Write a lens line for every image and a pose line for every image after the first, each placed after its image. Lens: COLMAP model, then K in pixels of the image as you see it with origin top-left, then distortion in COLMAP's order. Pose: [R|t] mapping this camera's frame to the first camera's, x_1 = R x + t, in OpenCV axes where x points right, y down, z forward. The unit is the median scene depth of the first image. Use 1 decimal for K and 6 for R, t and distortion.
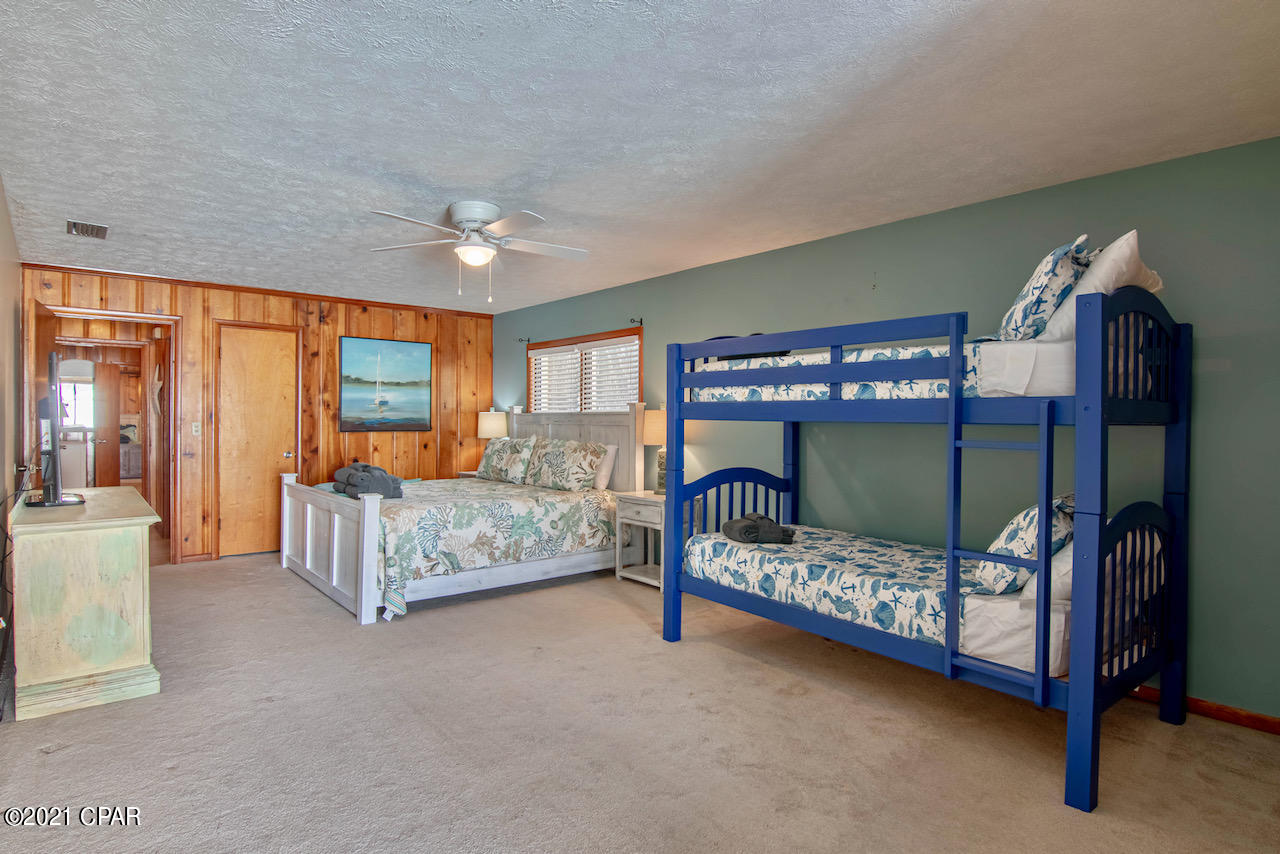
lens RADIAL K [[666.1, 0, 628.0], [0, 666.1, 424.6], [0, 0, 1]] dist [-0.000014, -0.017711]
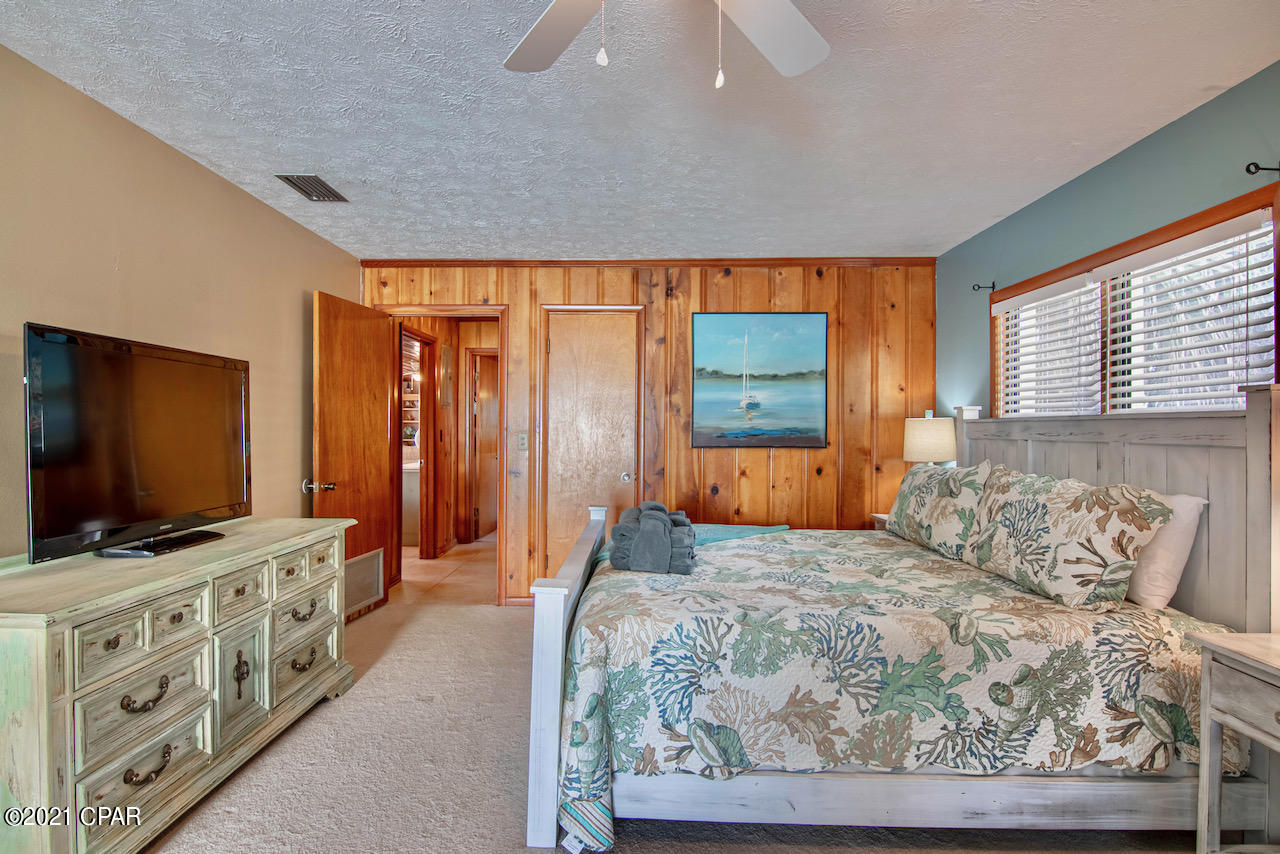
lens RADIAL K [[666.1, 0, 628.0], [0, 666.1, 424.6], [0, 0, 1]] dist [-0.000014, -0.017711]
pose [[0.745179, -0.004821, -0.666847, -0.009991], [-0.005177, 0.999902, -0.013015, -0.004409], [0.666844, 0.013151, 0.745081, 0.472140]]
